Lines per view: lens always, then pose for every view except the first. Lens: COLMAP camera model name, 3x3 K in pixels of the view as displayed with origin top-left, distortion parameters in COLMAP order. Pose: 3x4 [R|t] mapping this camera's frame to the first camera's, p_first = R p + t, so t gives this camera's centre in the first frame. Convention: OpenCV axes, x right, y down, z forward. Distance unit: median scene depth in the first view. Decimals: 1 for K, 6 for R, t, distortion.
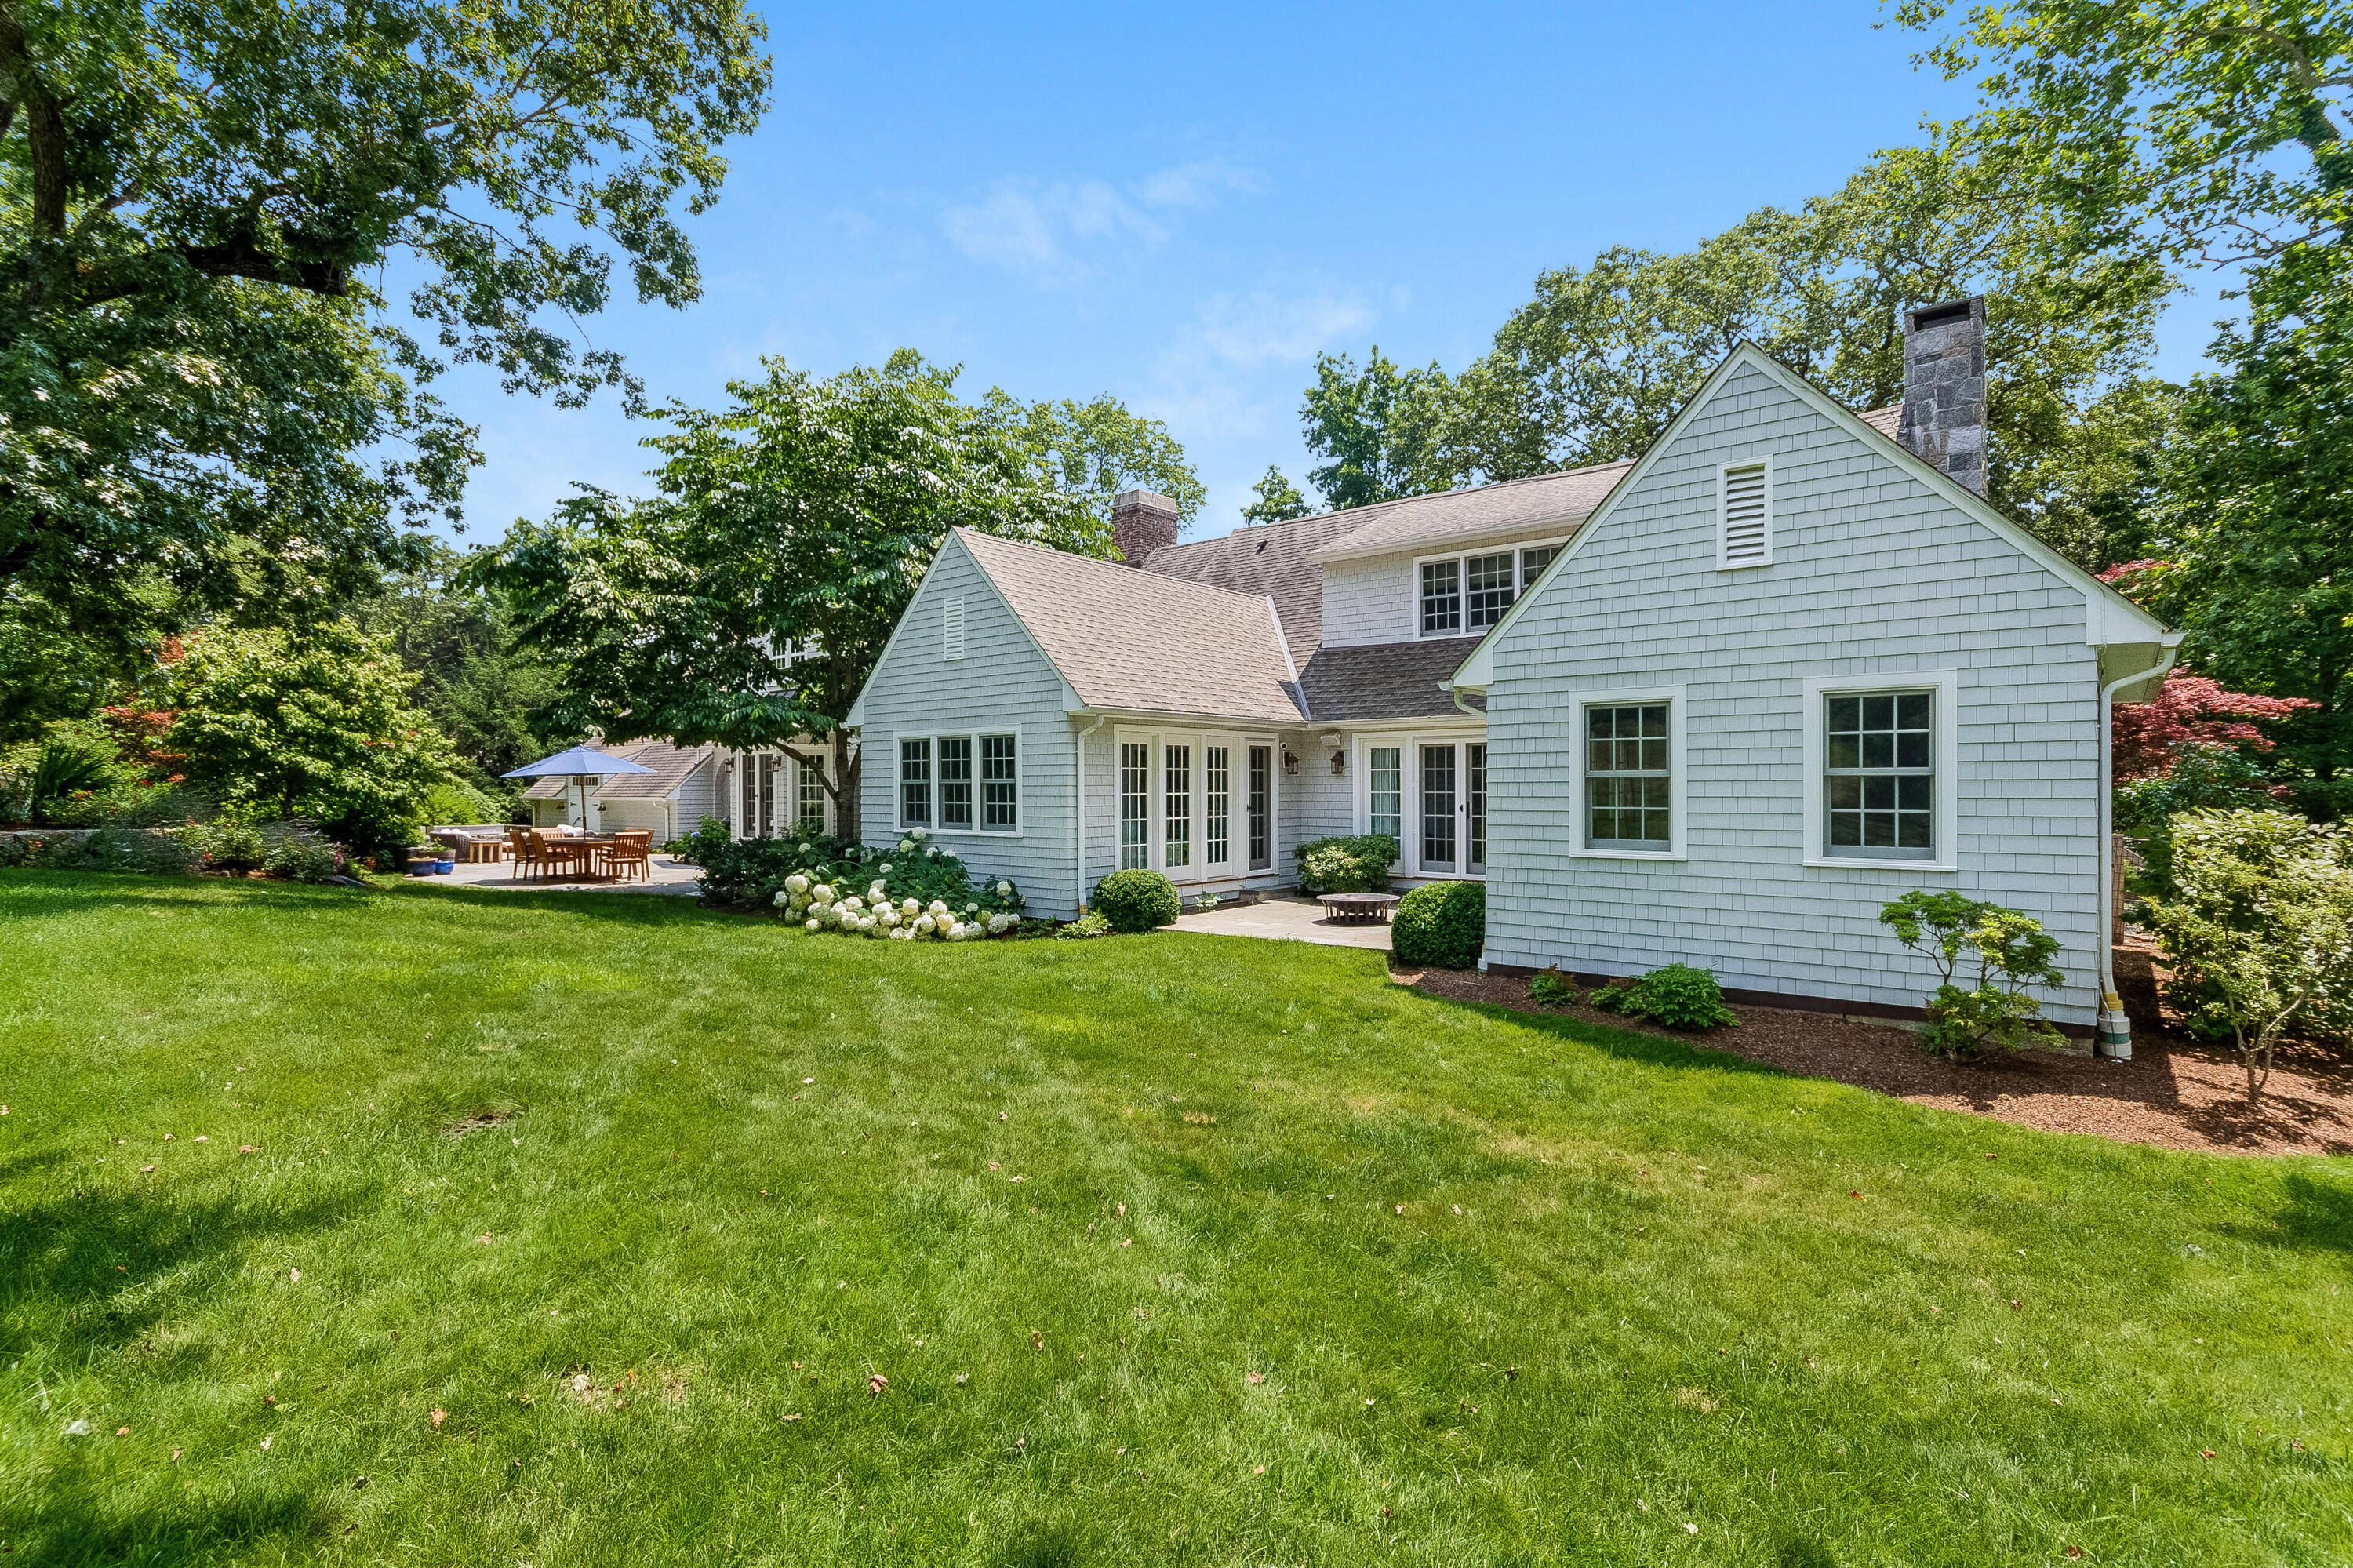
lens RADIAL K [[1032.7, 0, 1171.2], [0, 1032.7, 787.7], [0, 0, 1]] dist [0.003037, -0.005660]
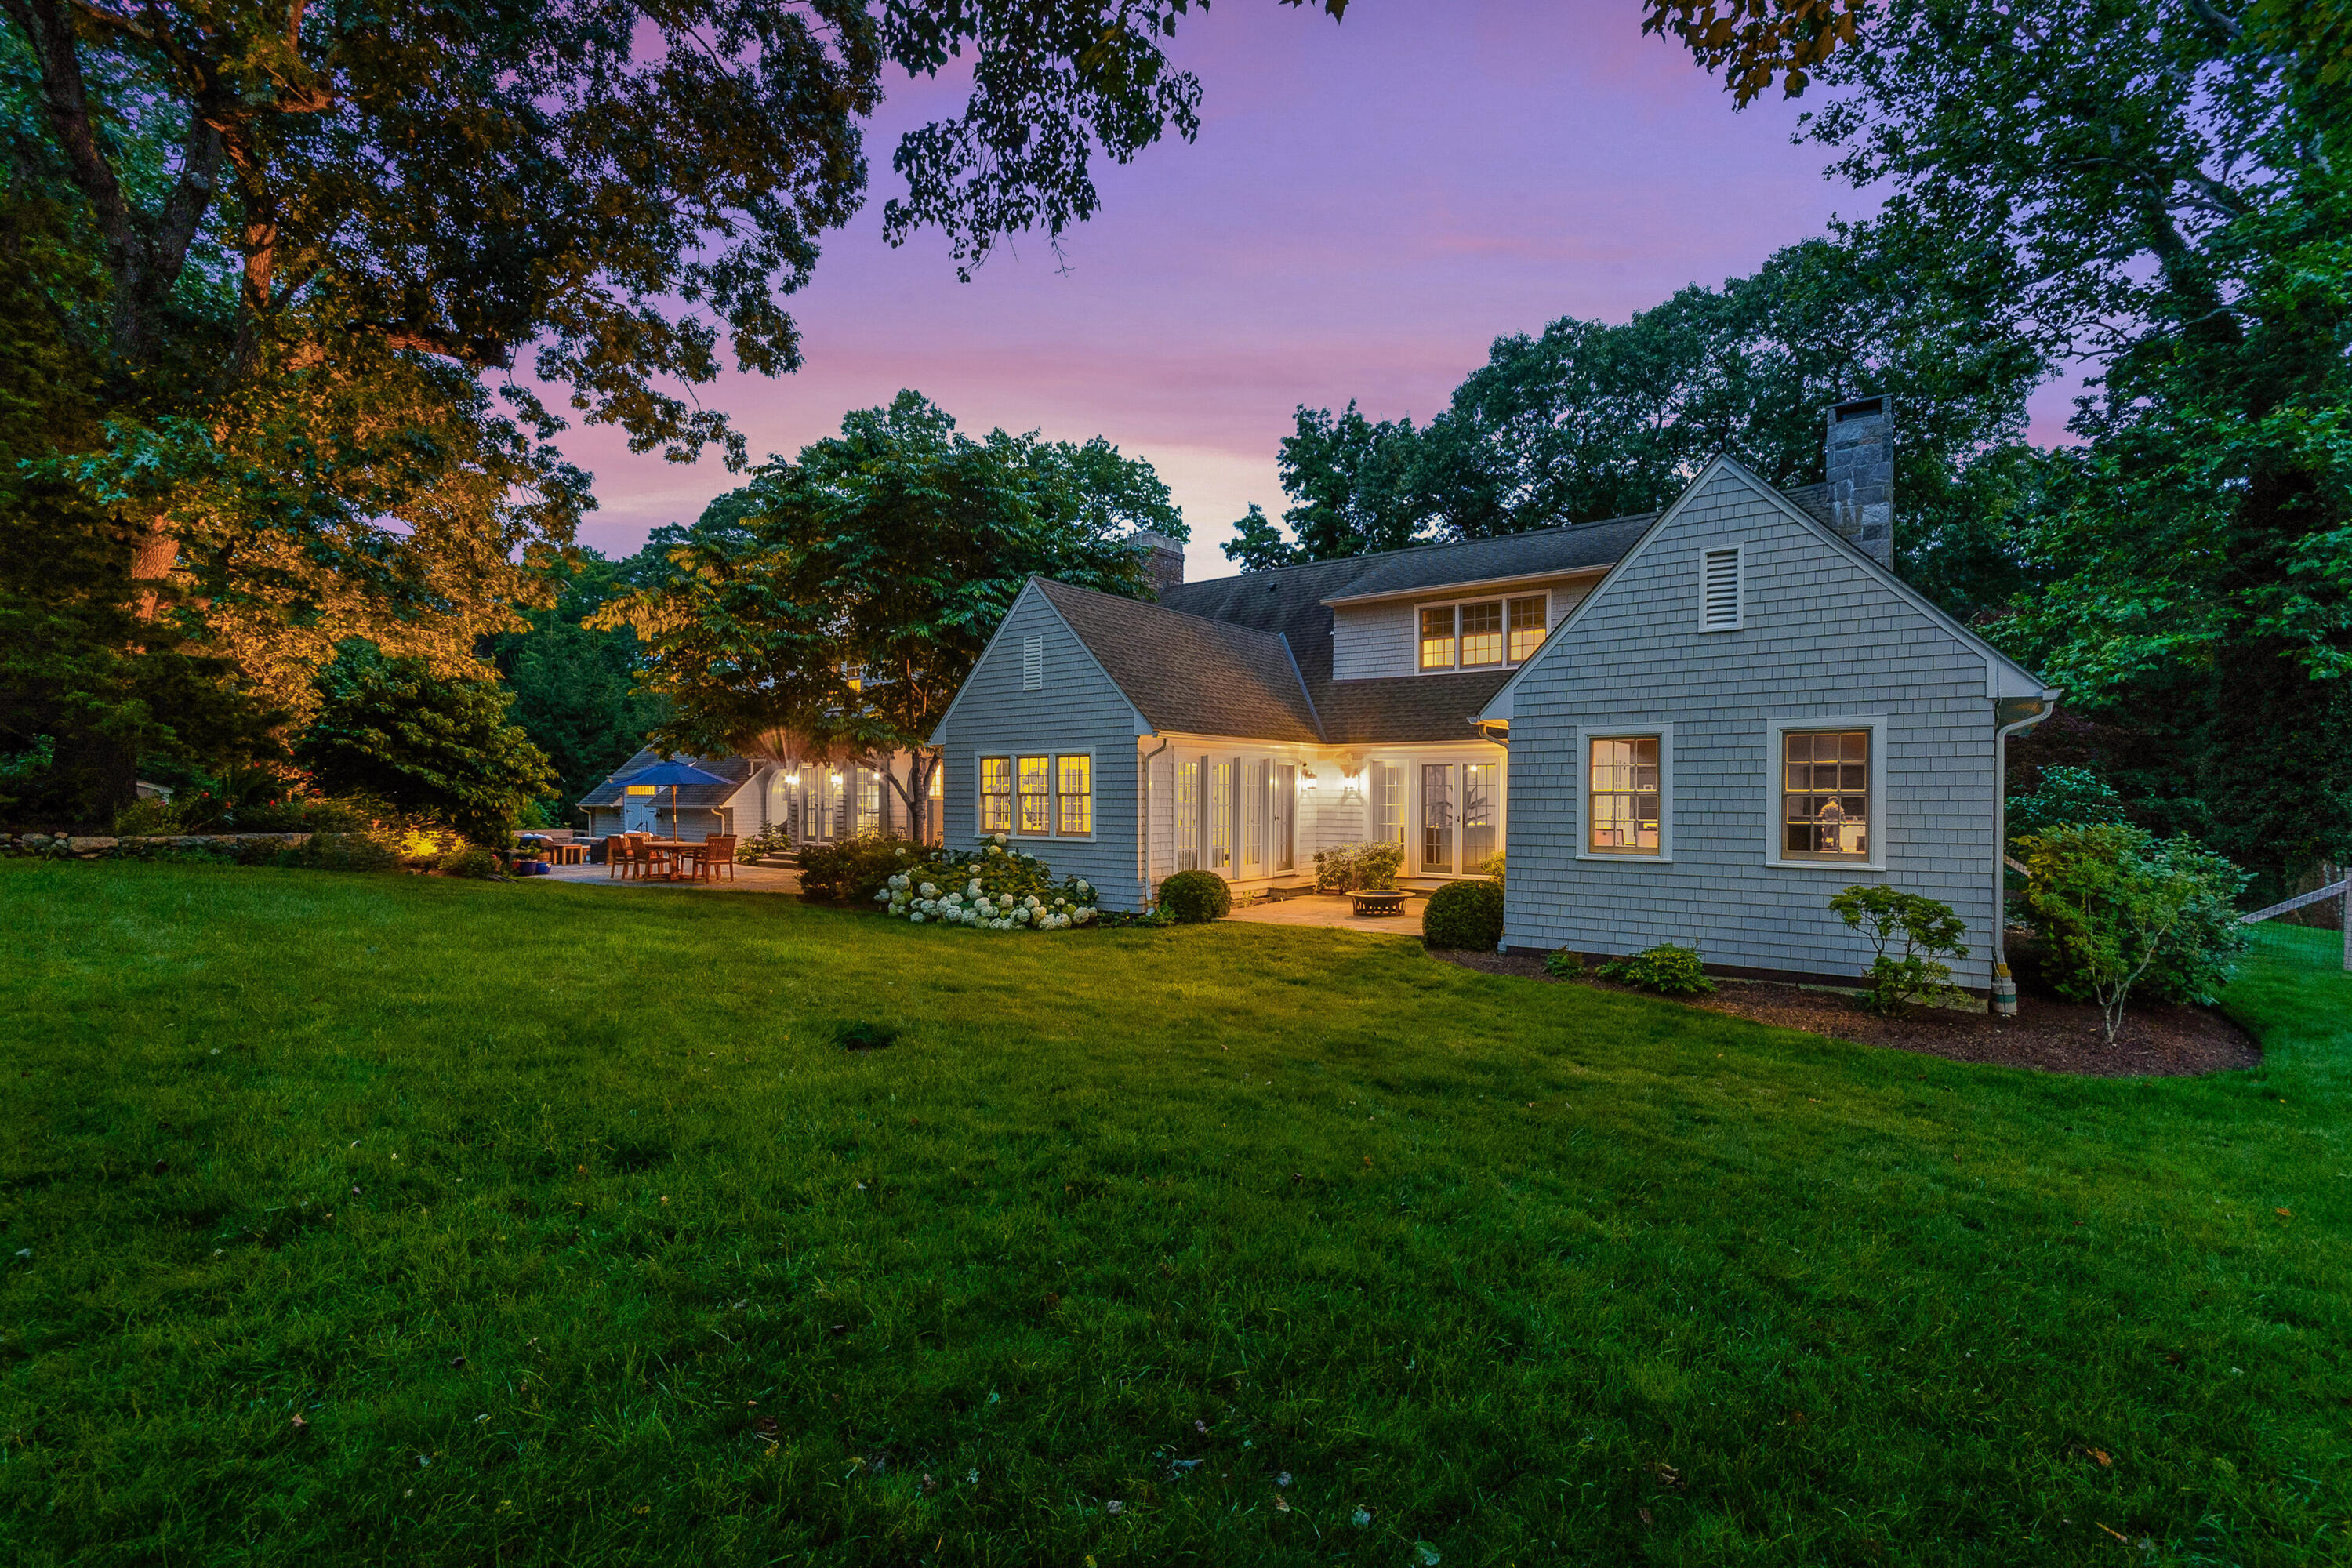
lens RADIAL K [[957.4, 0, 1172.6], [0, 957.4, 803.5], [0, 0, 1]] dist [-0.000740, -0.000082]
pose [[0.999187, 0.004367, 0.040066, -0.087890], [-0.004654, 0.999964, 0.007059, -0.003842], [-0.040034, -0.007240, 0.999172, -0.078588]]
